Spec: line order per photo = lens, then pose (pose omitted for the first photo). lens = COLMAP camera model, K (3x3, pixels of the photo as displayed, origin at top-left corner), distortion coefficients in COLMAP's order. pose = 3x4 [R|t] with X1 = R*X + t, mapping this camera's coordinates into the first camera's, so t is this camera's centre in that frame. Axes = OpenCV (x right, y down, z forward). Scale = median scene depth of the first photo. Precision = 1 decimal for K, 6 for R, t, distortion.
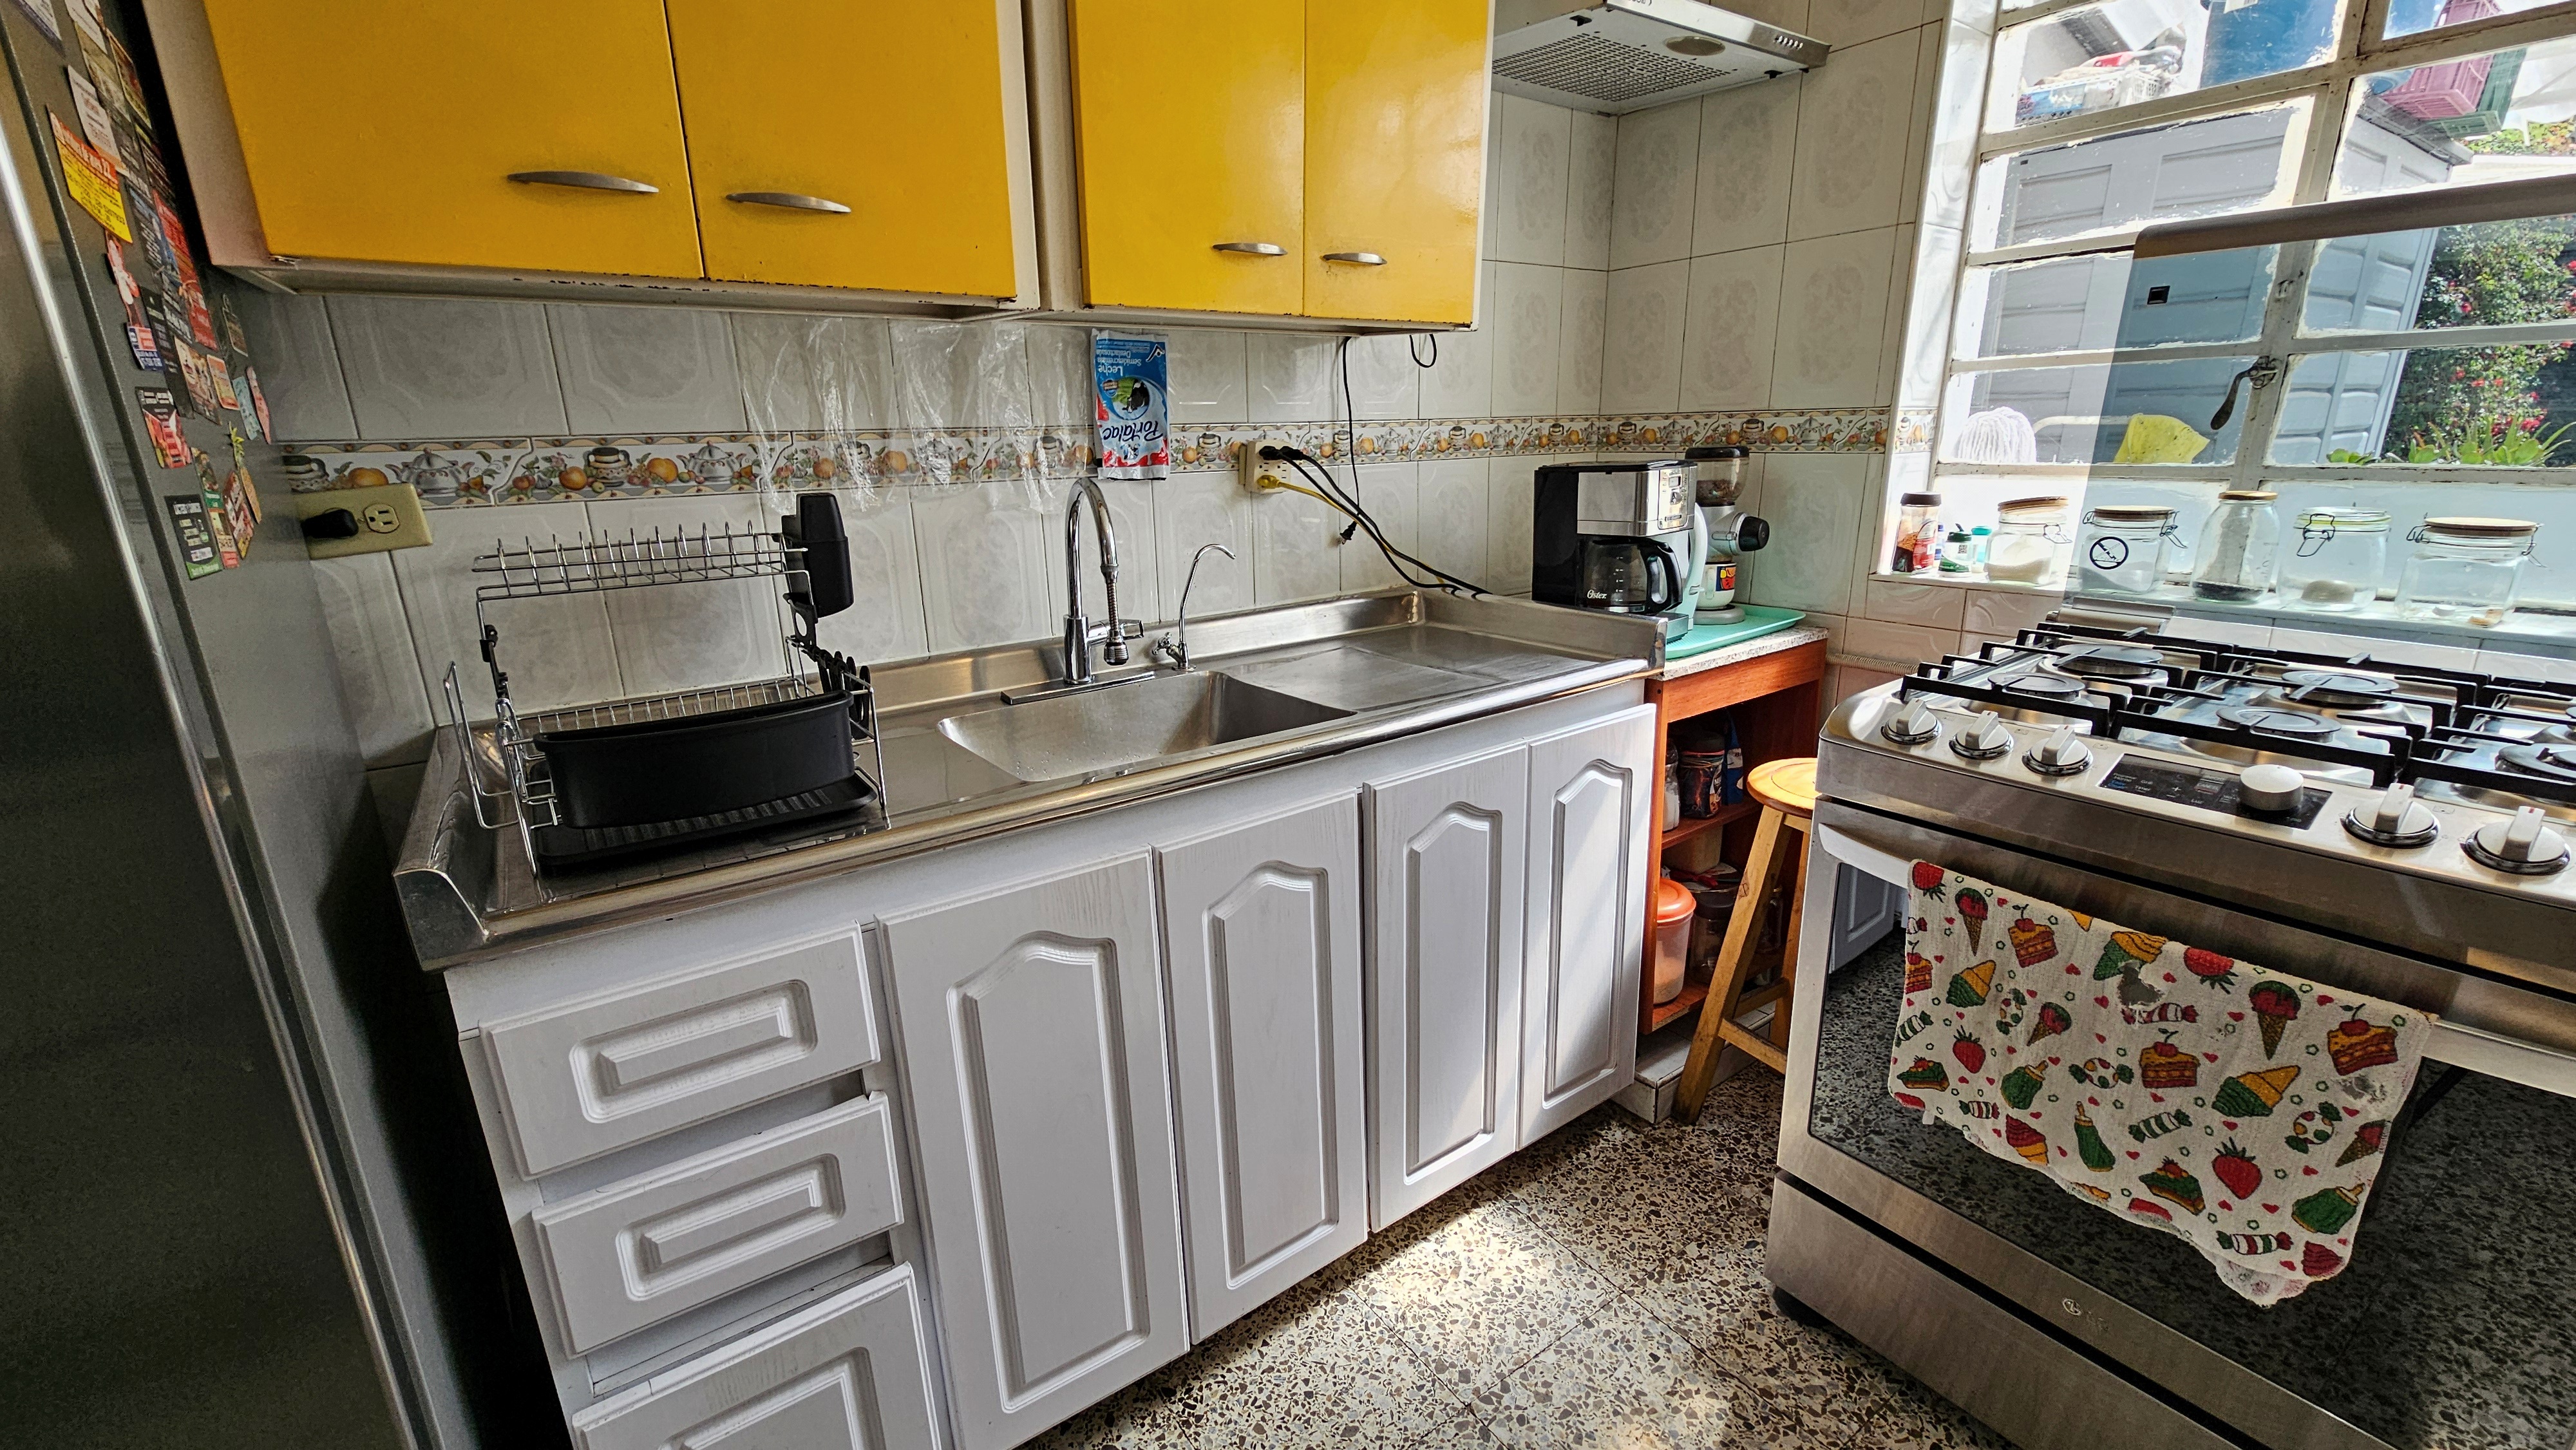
lens RADIAL K [[1051.9, 0, 1285.1], [0, 1051.9, 733.5], [0, 0, 1]] dist [-0.002532, 0.000634]
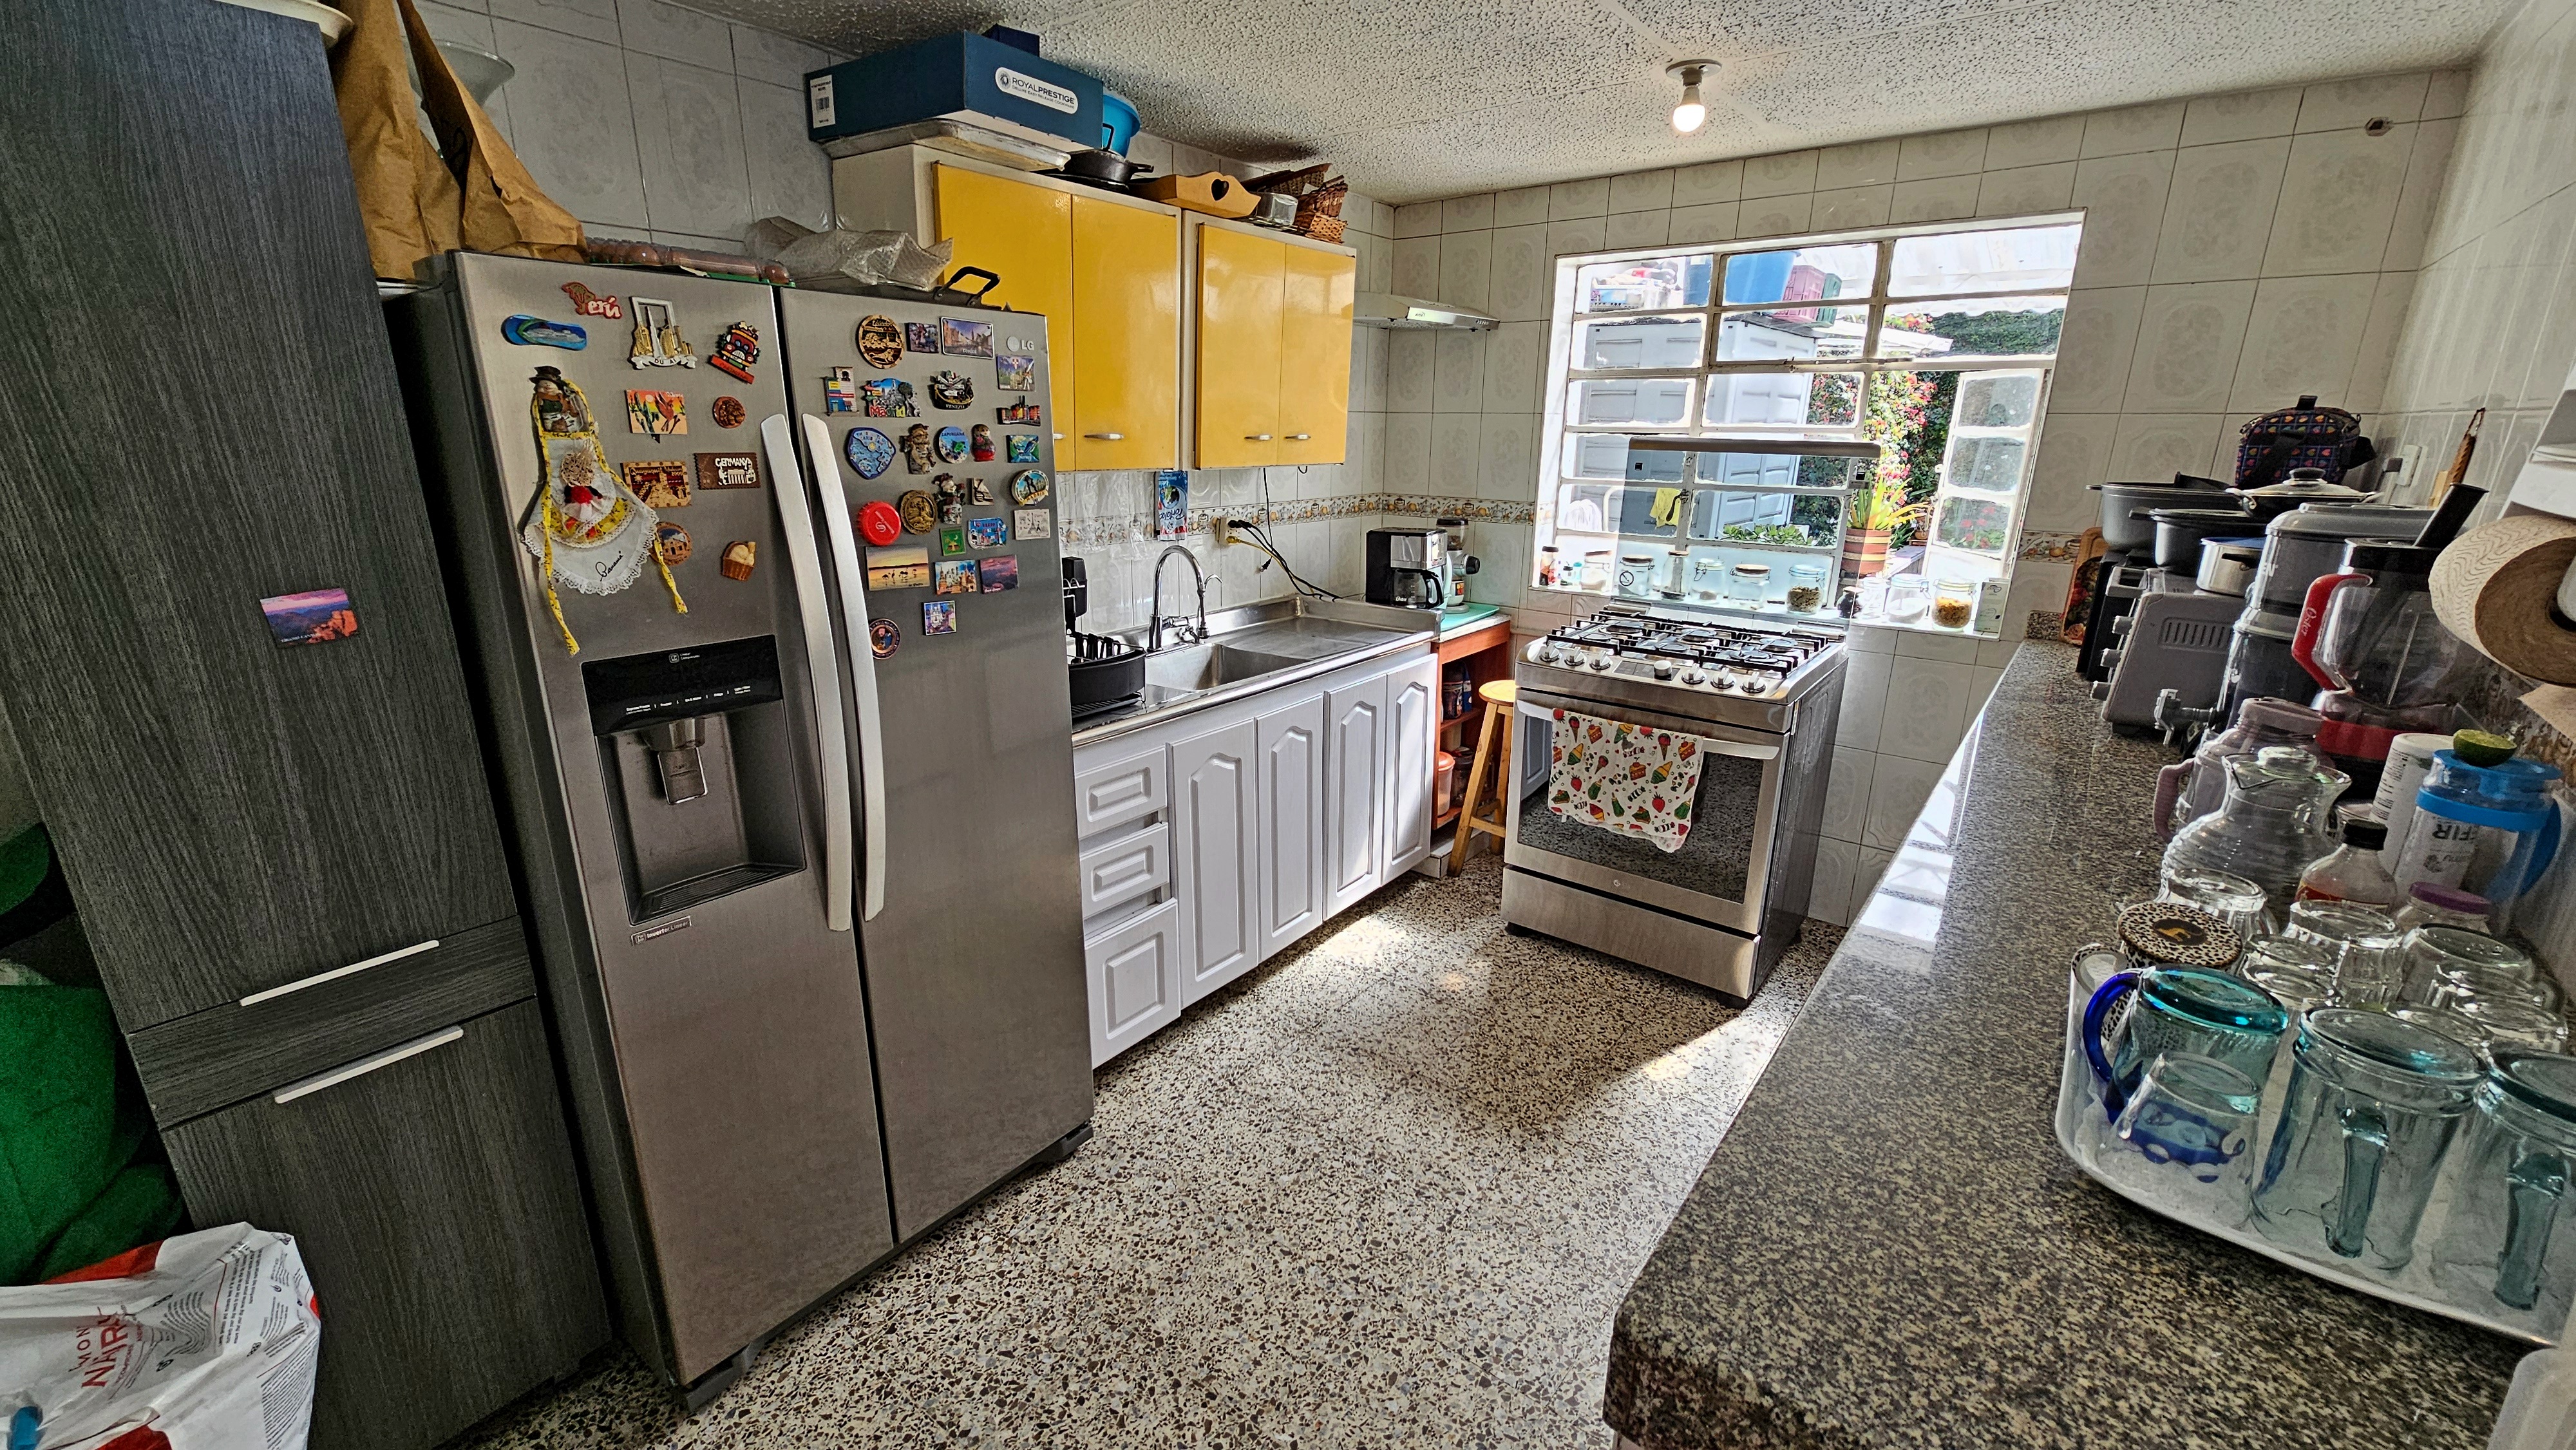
lens RADIAL K [[1051.9, 0, 1292.6], [0, 1051.9, 735.1], [0, 0, 1]] dist [-0.002532, 0.000634]
pose [[0.956295, -0.049209, 0.288235, -0.579128], [0.046746, 0.998788, 0.015426, 0.096174], [-0.288644, -0.001278, 0.957435, -0.978033]]
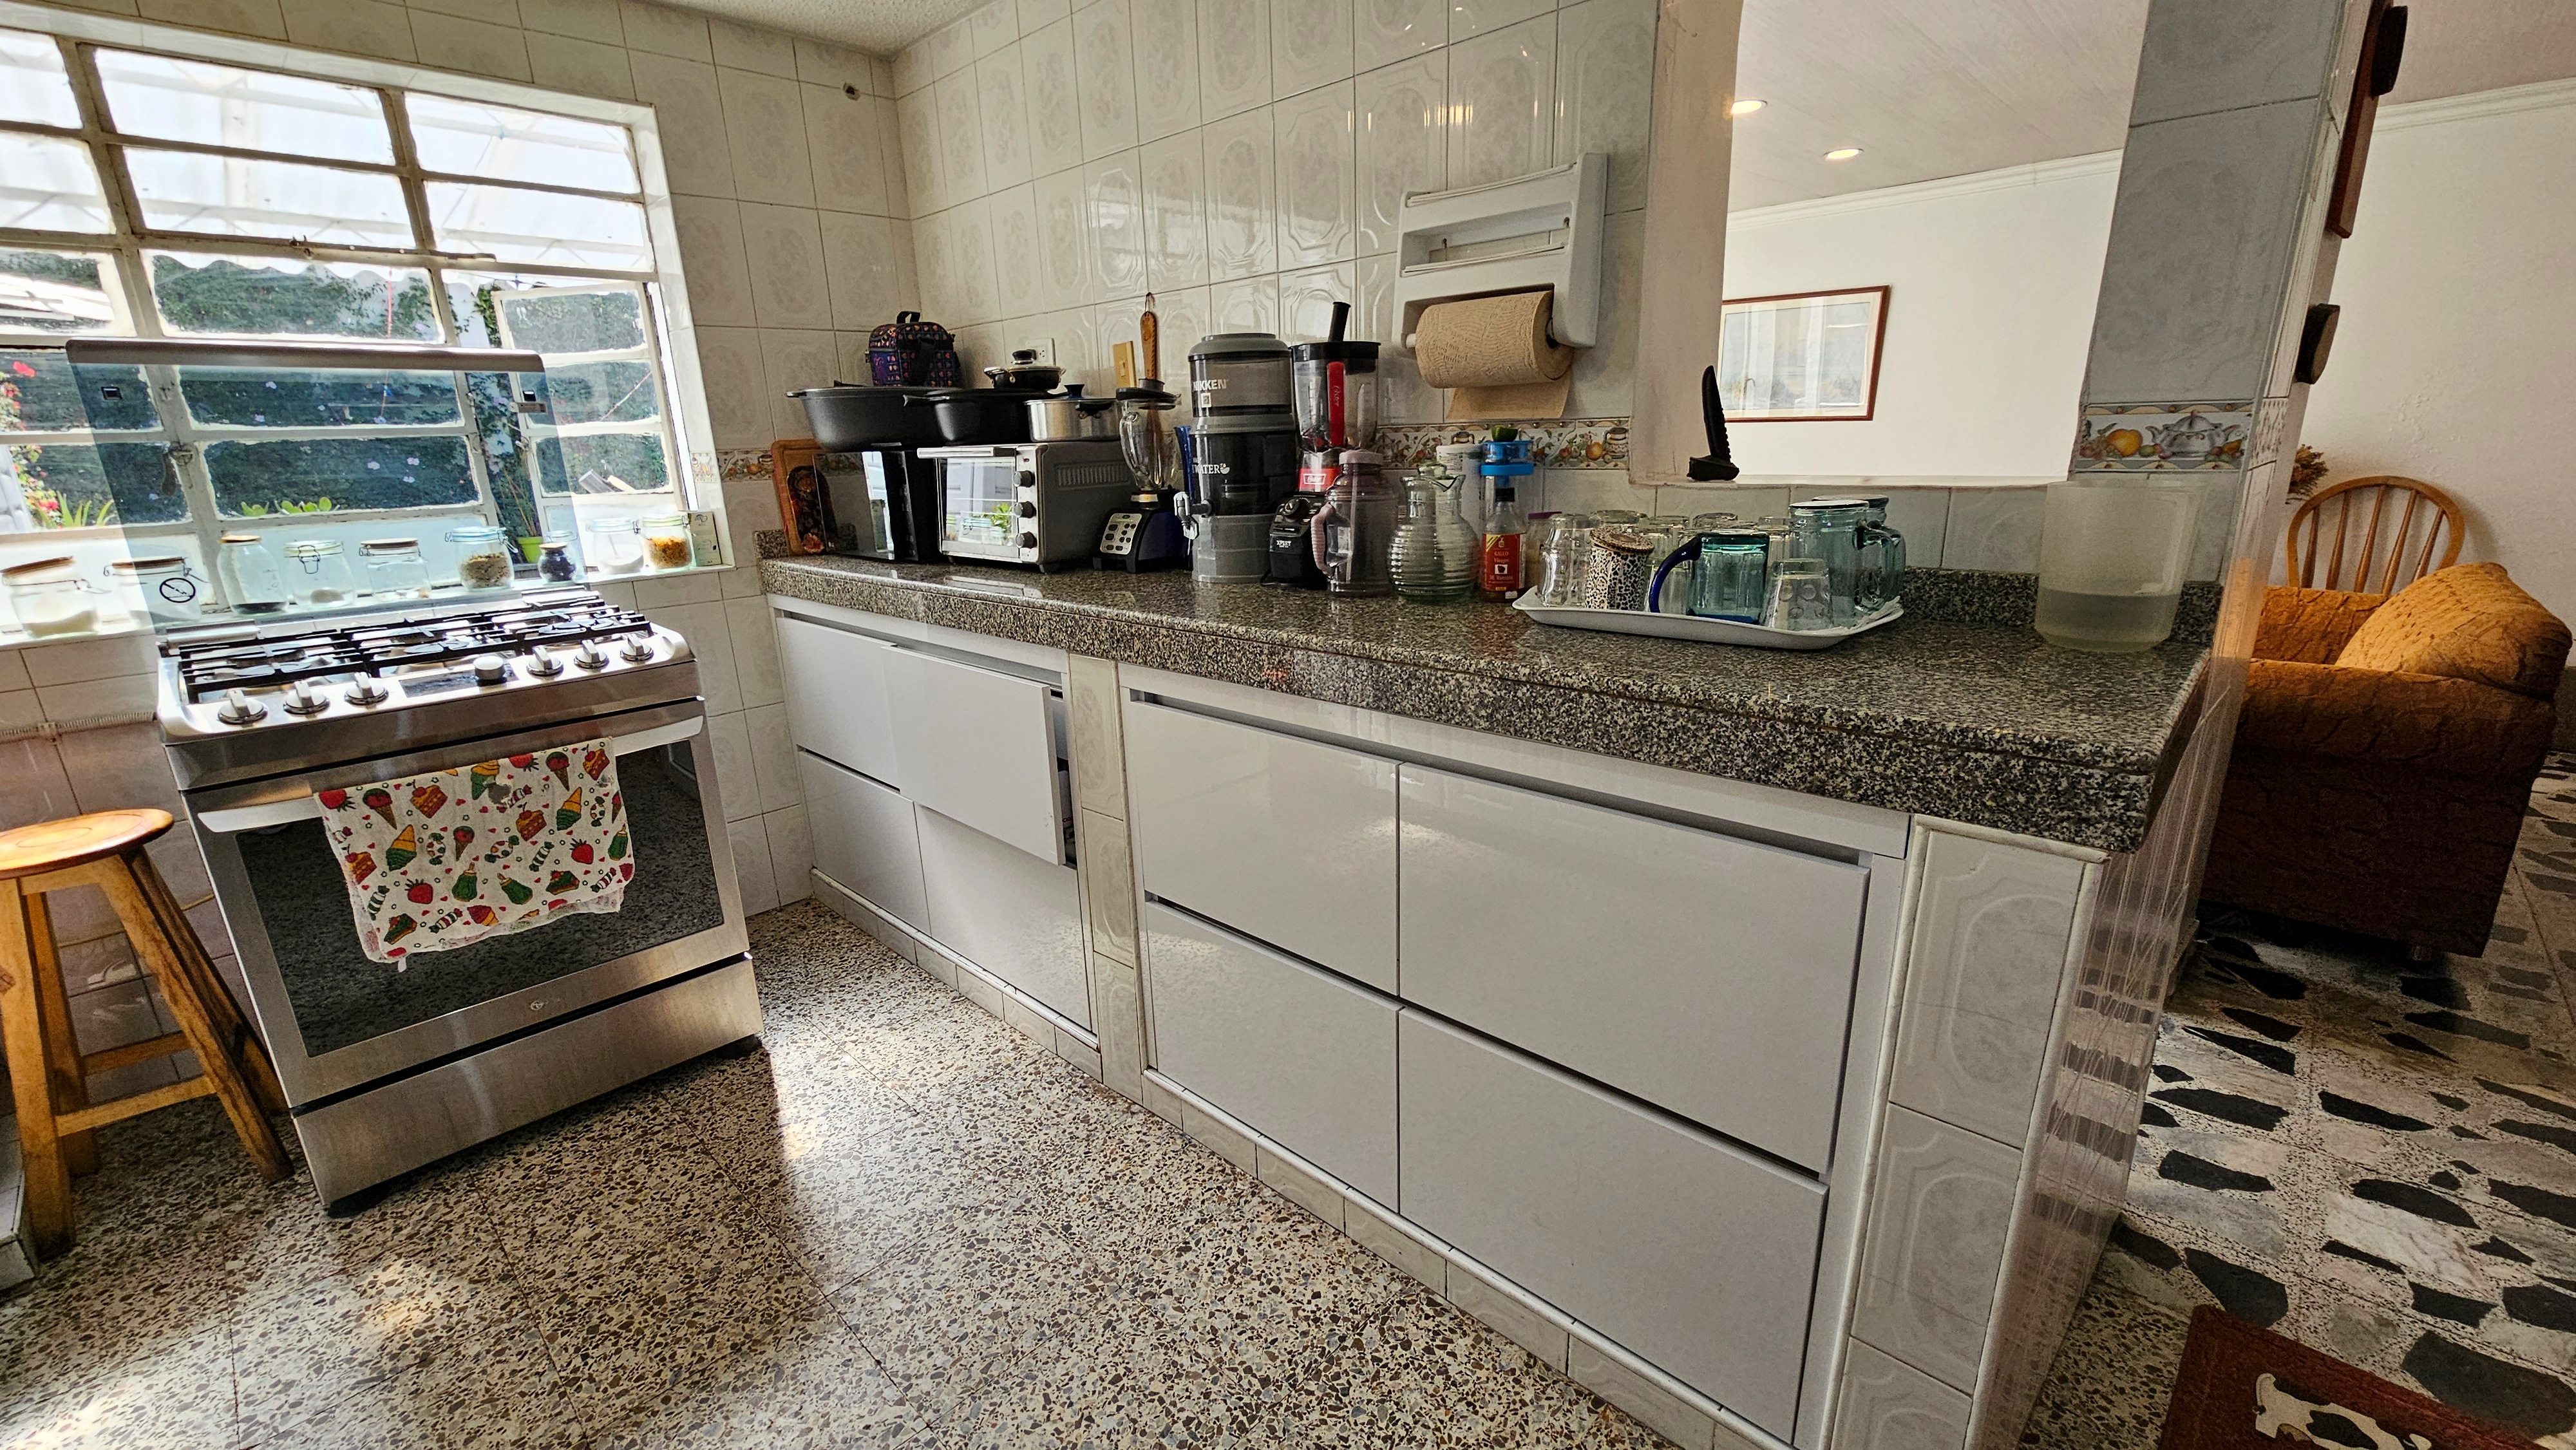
lens RADIAL K [[1051.9, 0, 1276.2], [0, 1051.9, 732.6], [0, 0, 1]] dist [-0.002532, 0.000634]
pose [[-0.190840, -0.237055, 0.952567, -0.782070], [0.311105, 0.905771, 0.287737, 0.035723], [-0.931018, 0.351260, -0.099109, -0.059523]]
